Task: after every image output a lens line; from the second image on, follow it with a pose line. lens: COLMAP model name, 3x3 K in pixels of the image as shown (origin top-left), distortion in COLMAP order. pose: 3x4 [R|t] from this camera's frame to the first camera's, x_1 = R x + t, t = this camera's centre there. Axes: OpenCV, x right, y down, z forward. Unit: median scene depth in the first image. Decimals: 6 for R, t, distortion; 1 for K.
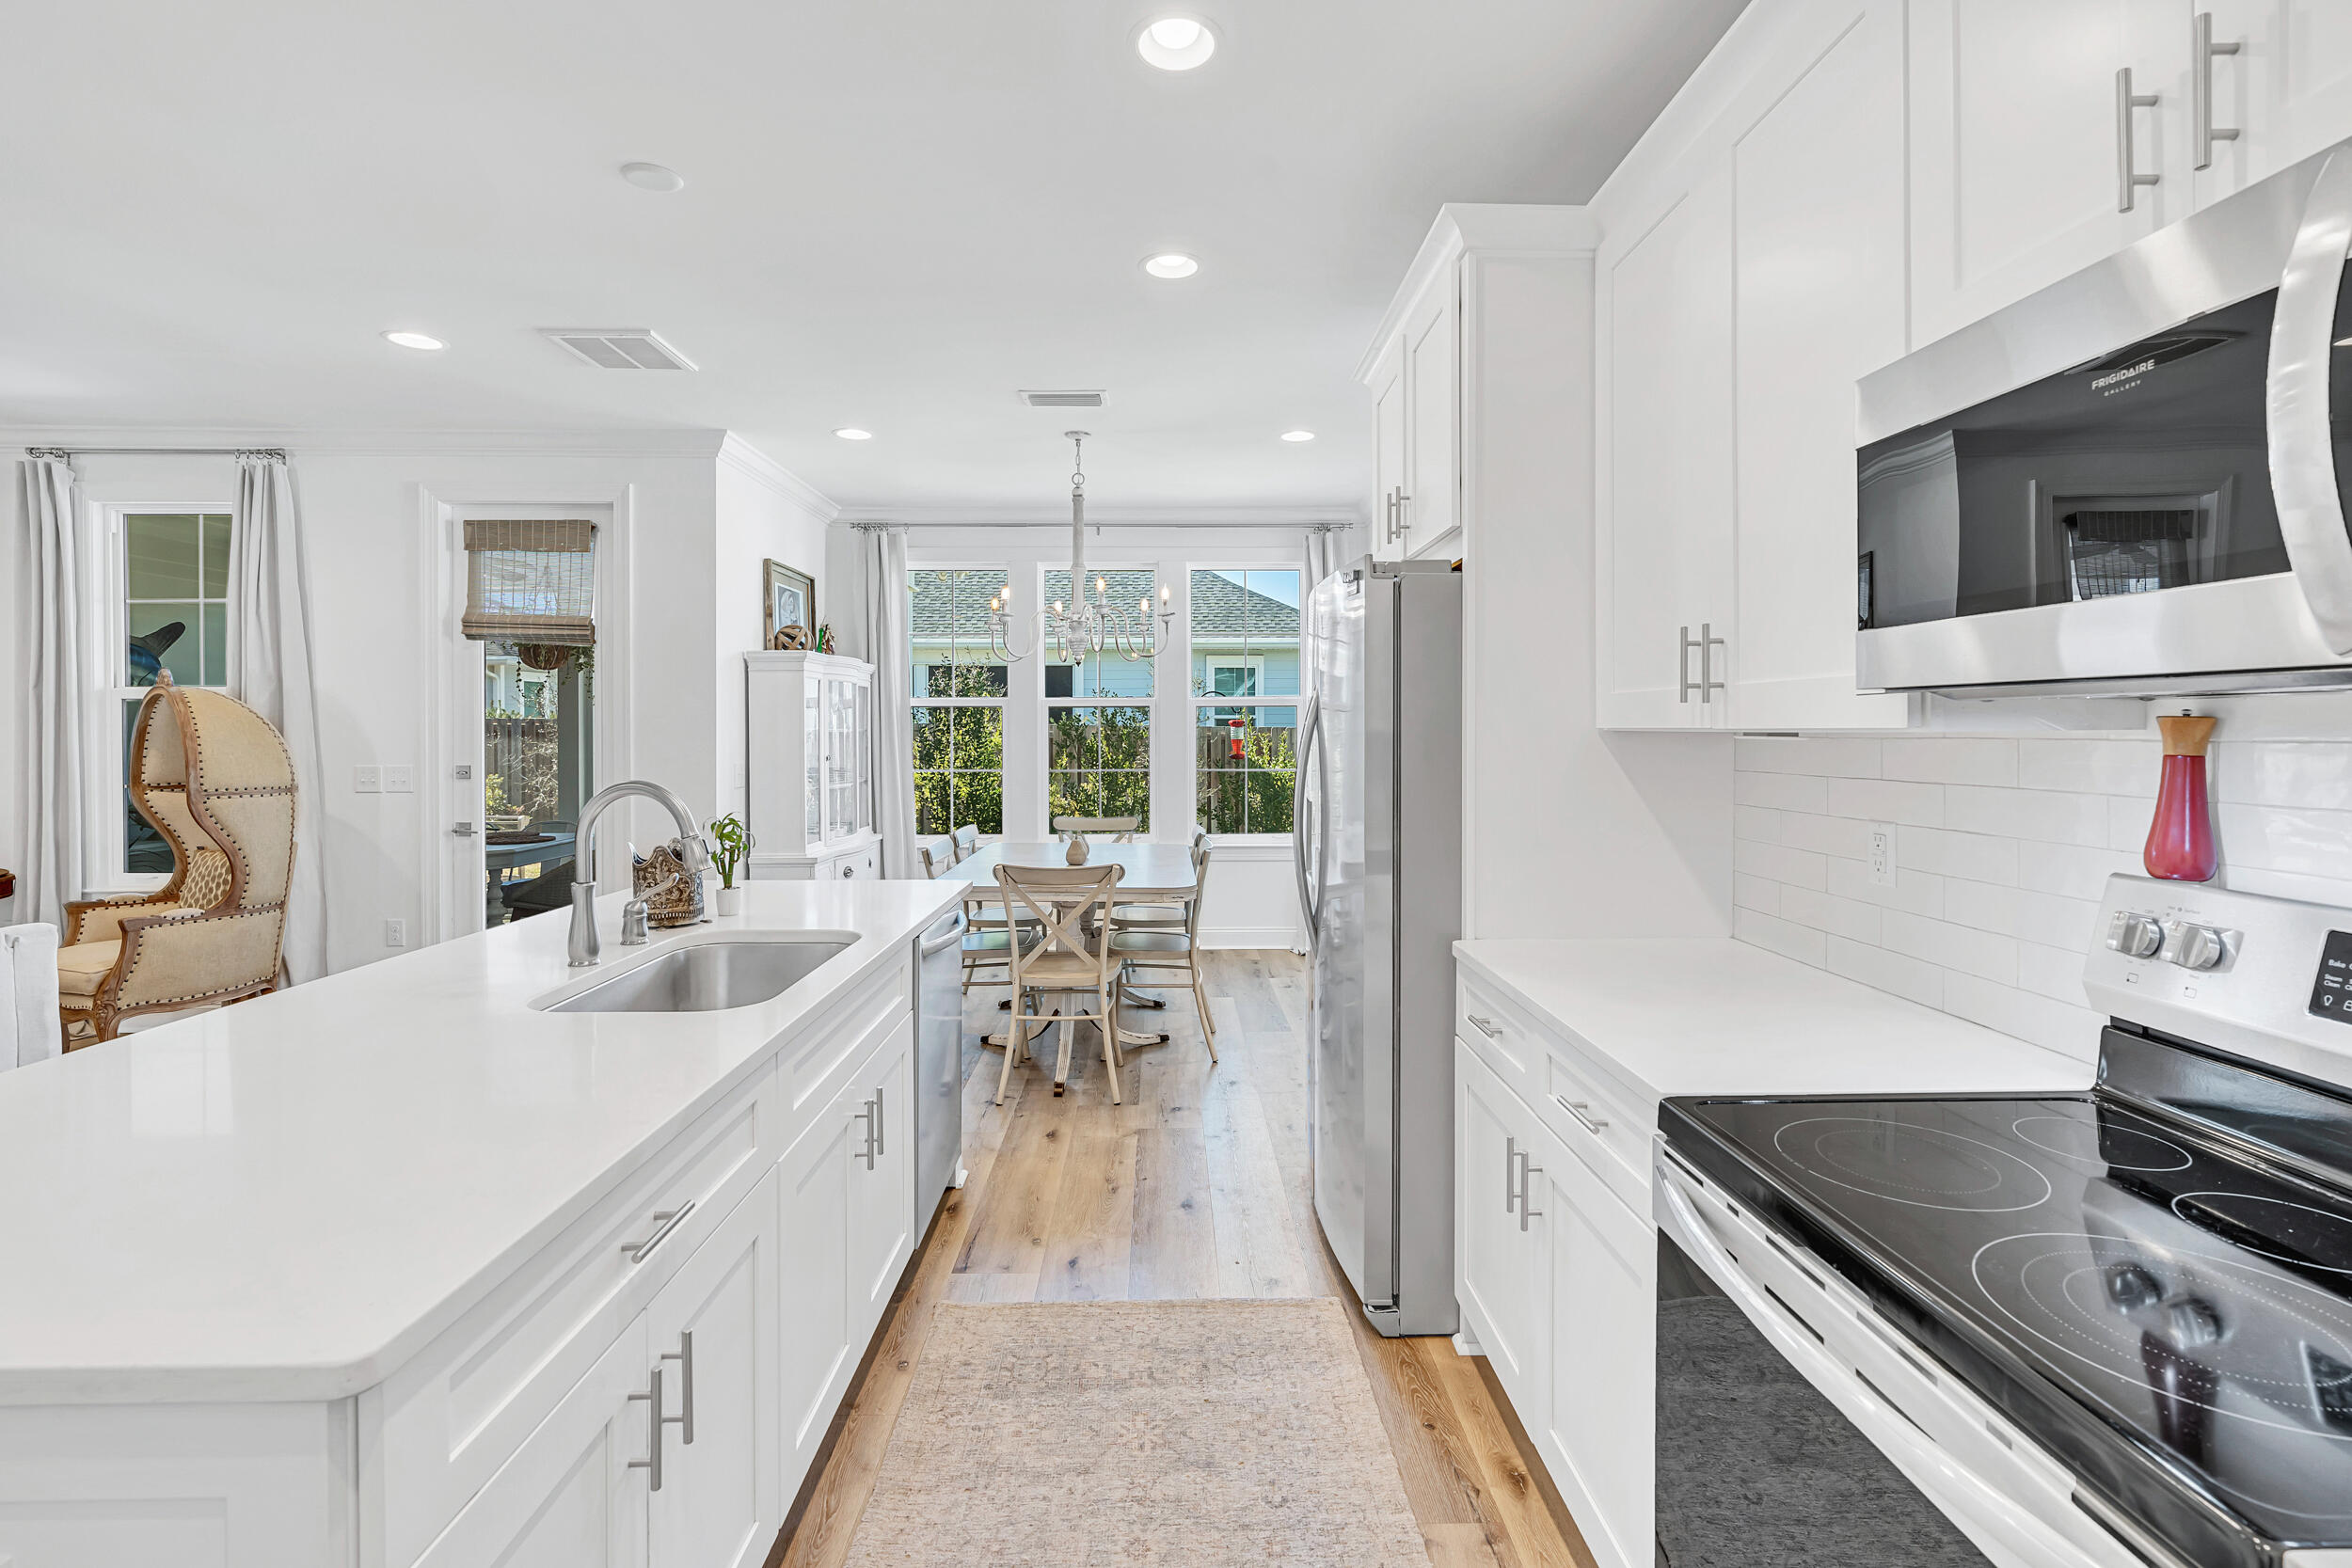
lens RADIAL K [[1069.1, 0, 1201.6], [0, 1069.1, 726.3], [0, 0, 1]] dist [0.006963, 0.000688]
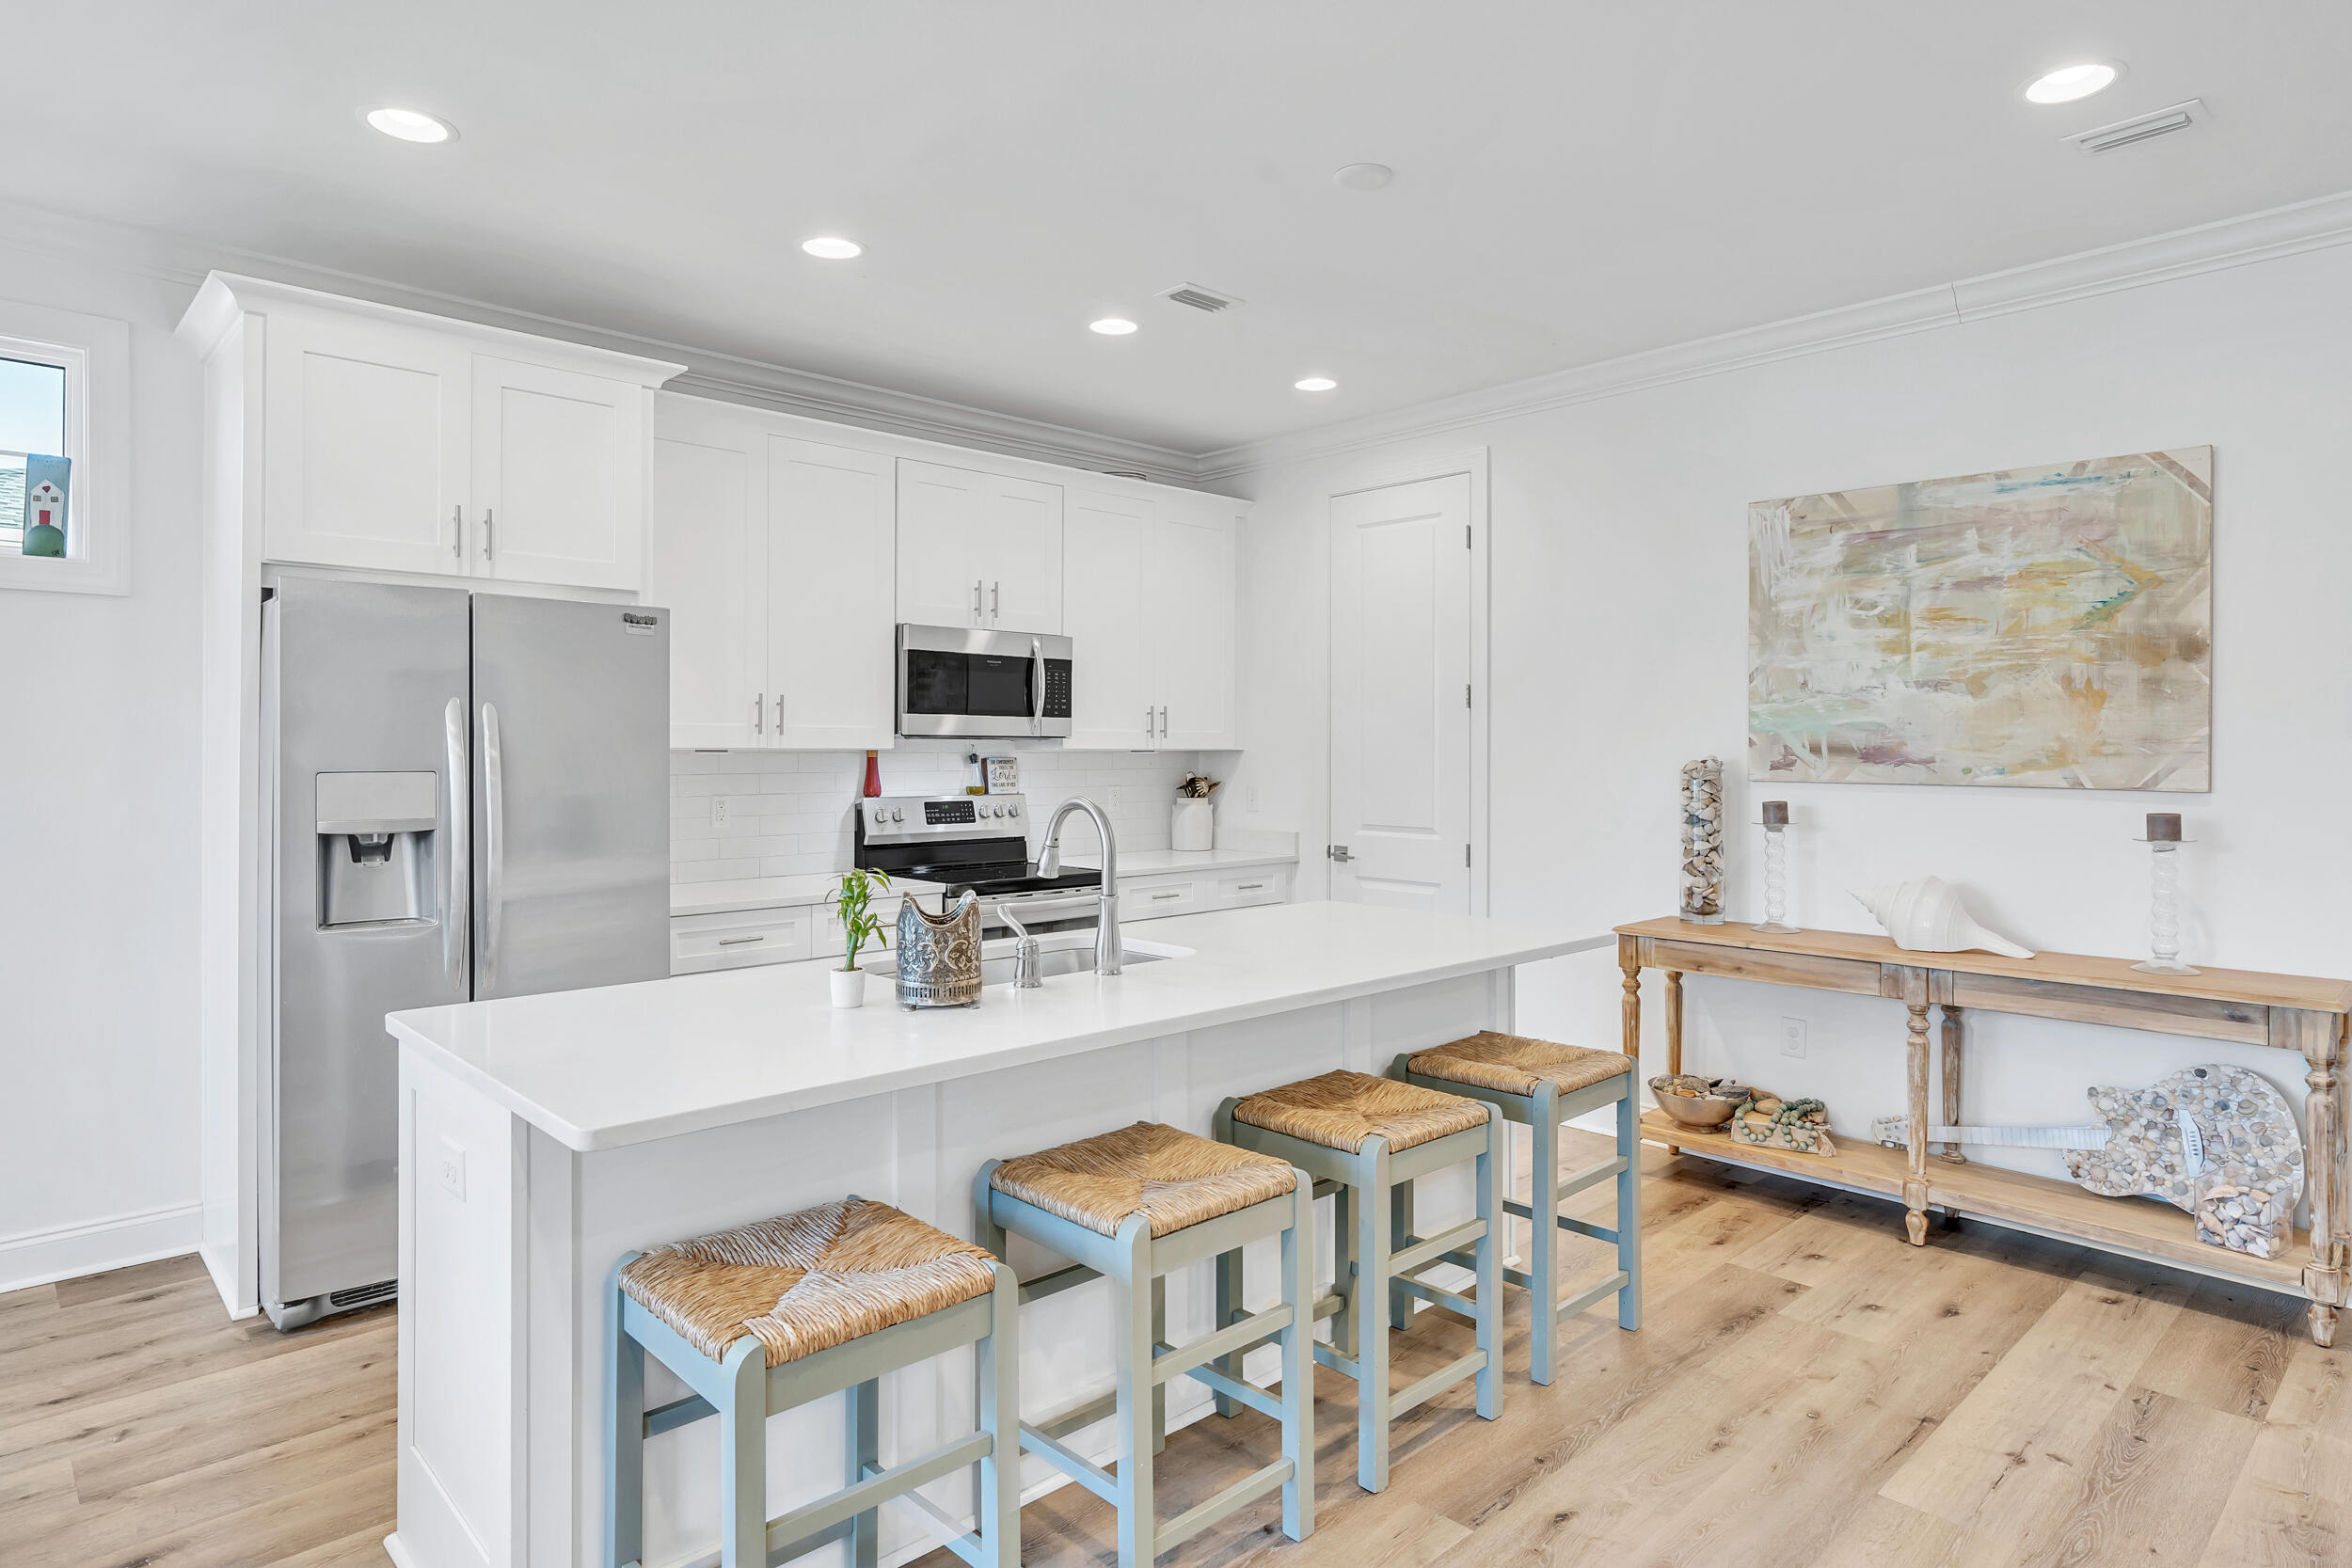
lens RADIAL K [[1309.3, 0, 1188.1], [0, 1309.3, 758.9], [0, 0, 1]] dist [0.007194, -0.000616]
pose [[-0.665512, -0.003360, 0.746380, -0.595392], [-0.001274, 0.999994, 0.003366, 0.004398], [-0.746386, 0.001289, -0.665512, 0.672373]]
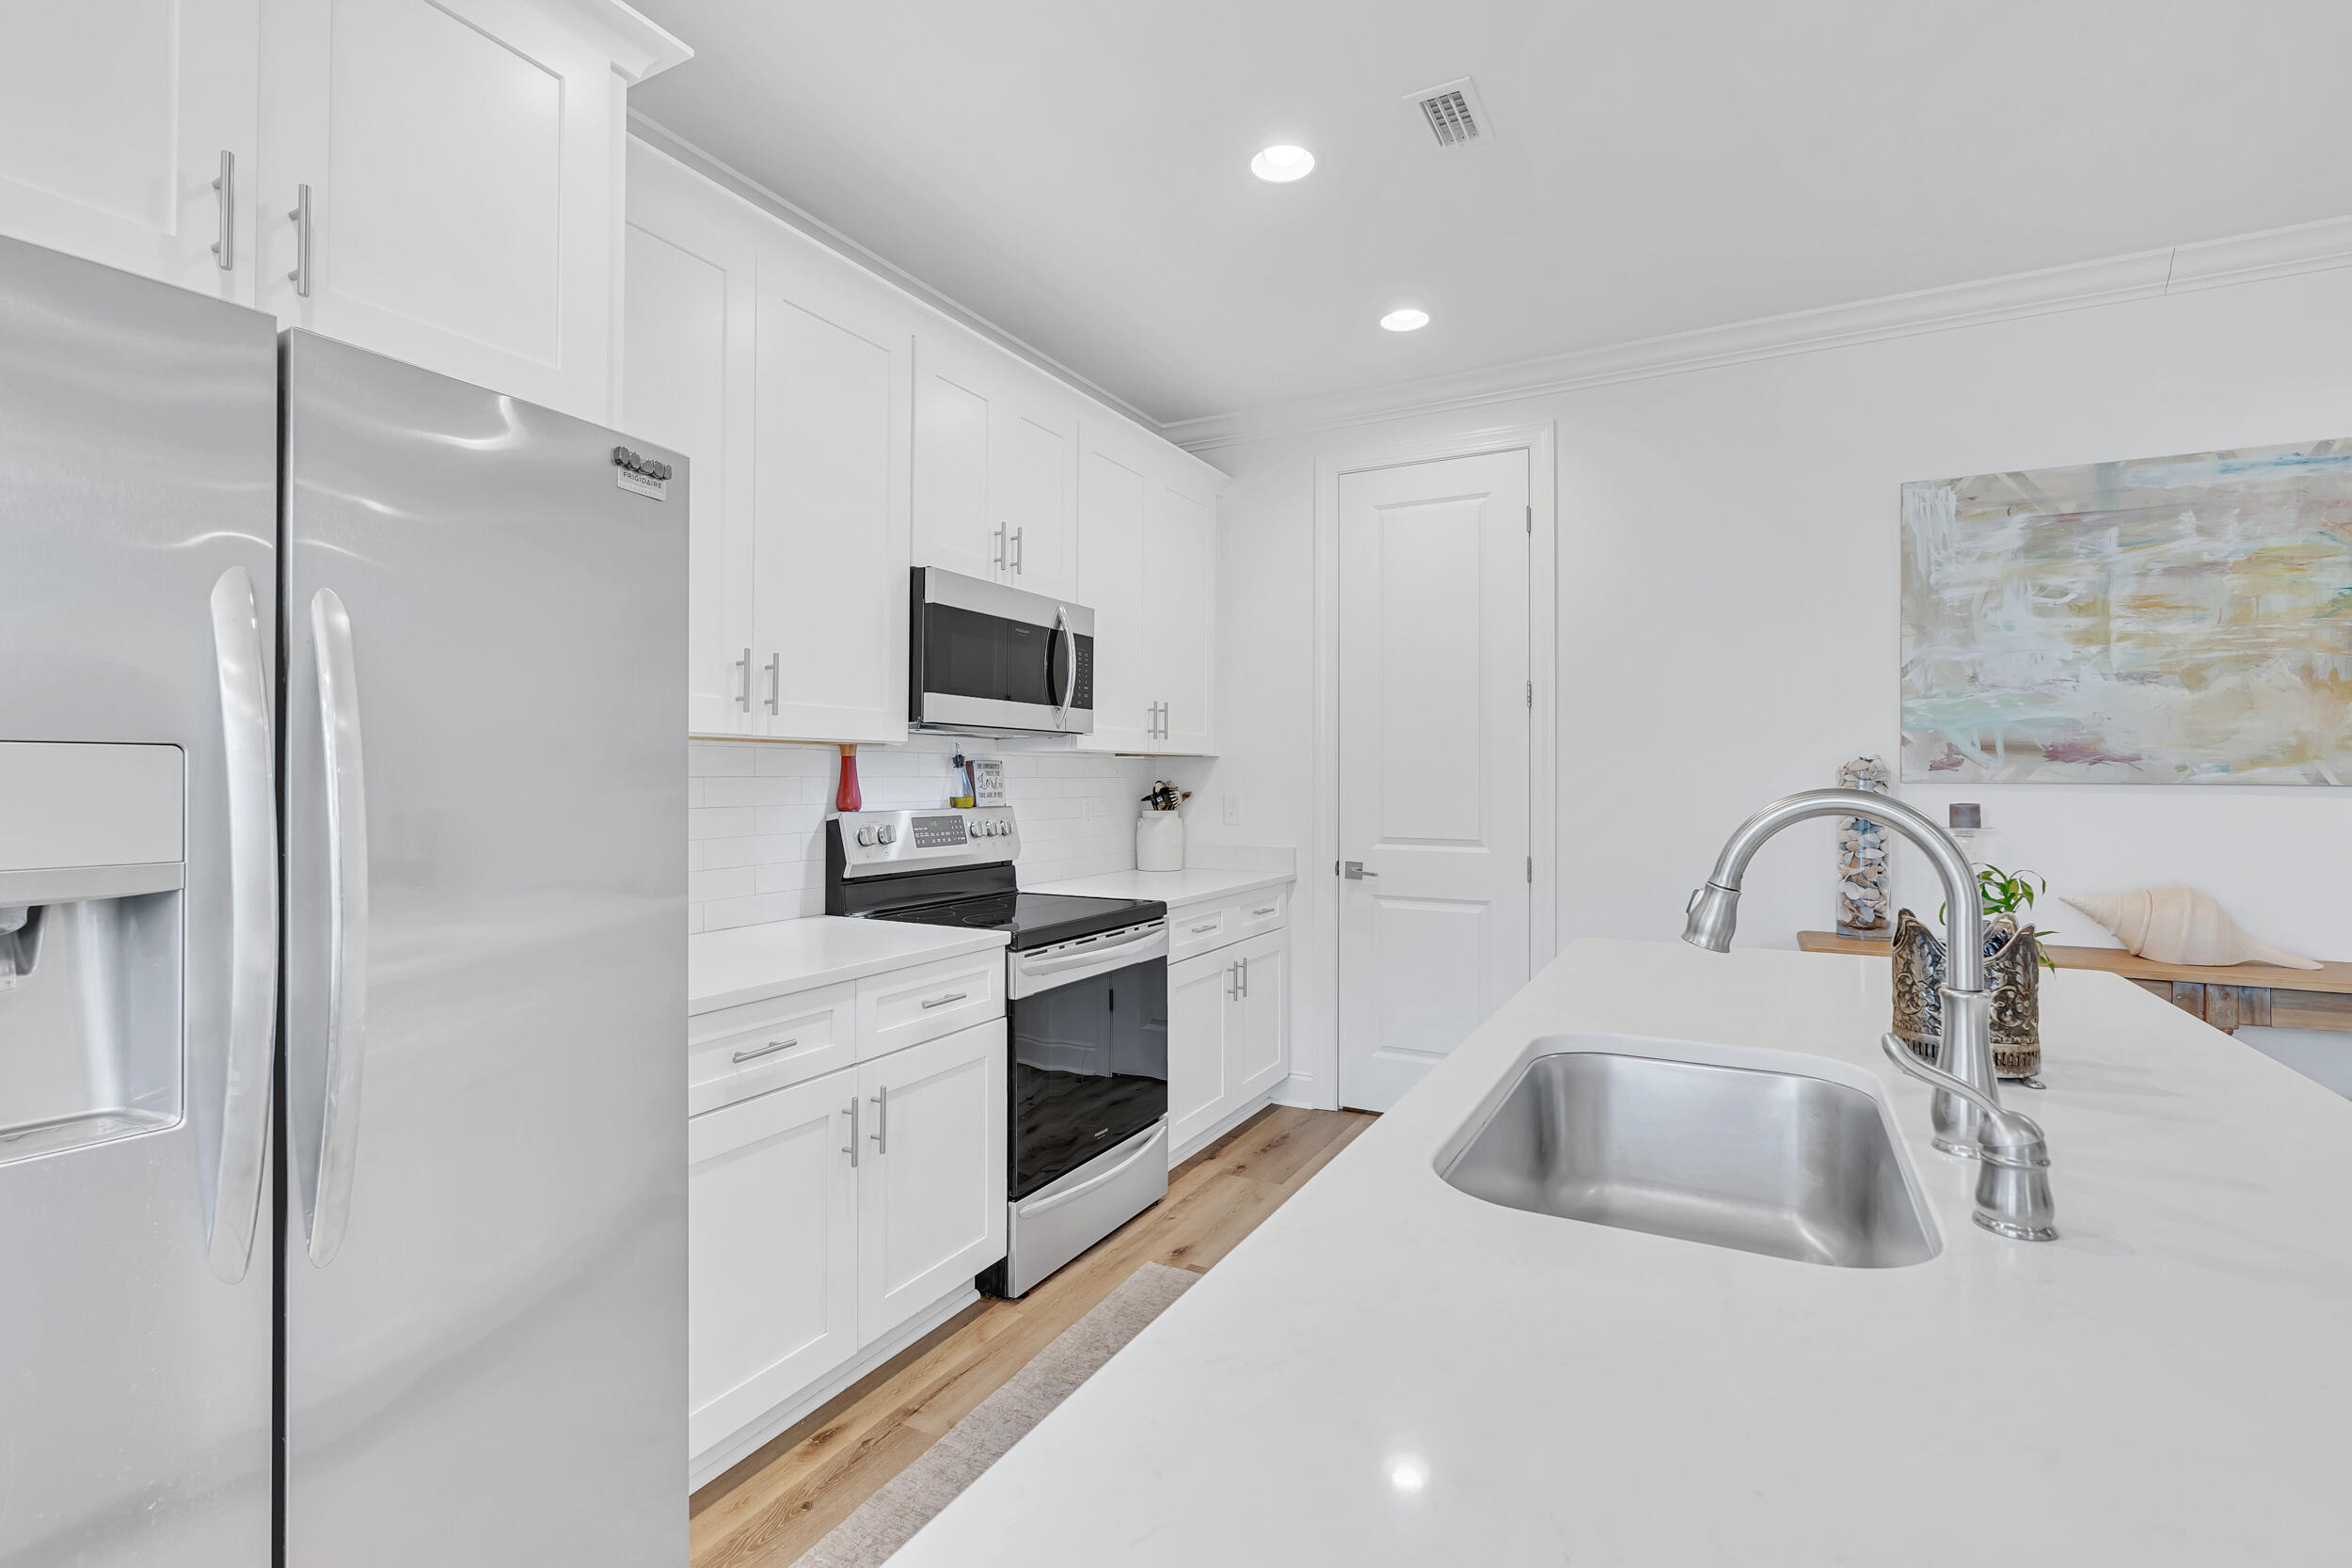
lens RADIAL K [[1069.1, 0, 1193.4], [0, 1069.1, 770.6], [0, 0, 1]] dist [0.006963, 0.000688]
pose [[-0.867661, 0.004376, 0.497137, -0.193645], [-0.000147, 0.999959, -0.009058, 0.018462], [-0.497156, -0.007932, -0.867625, 0.611749]]
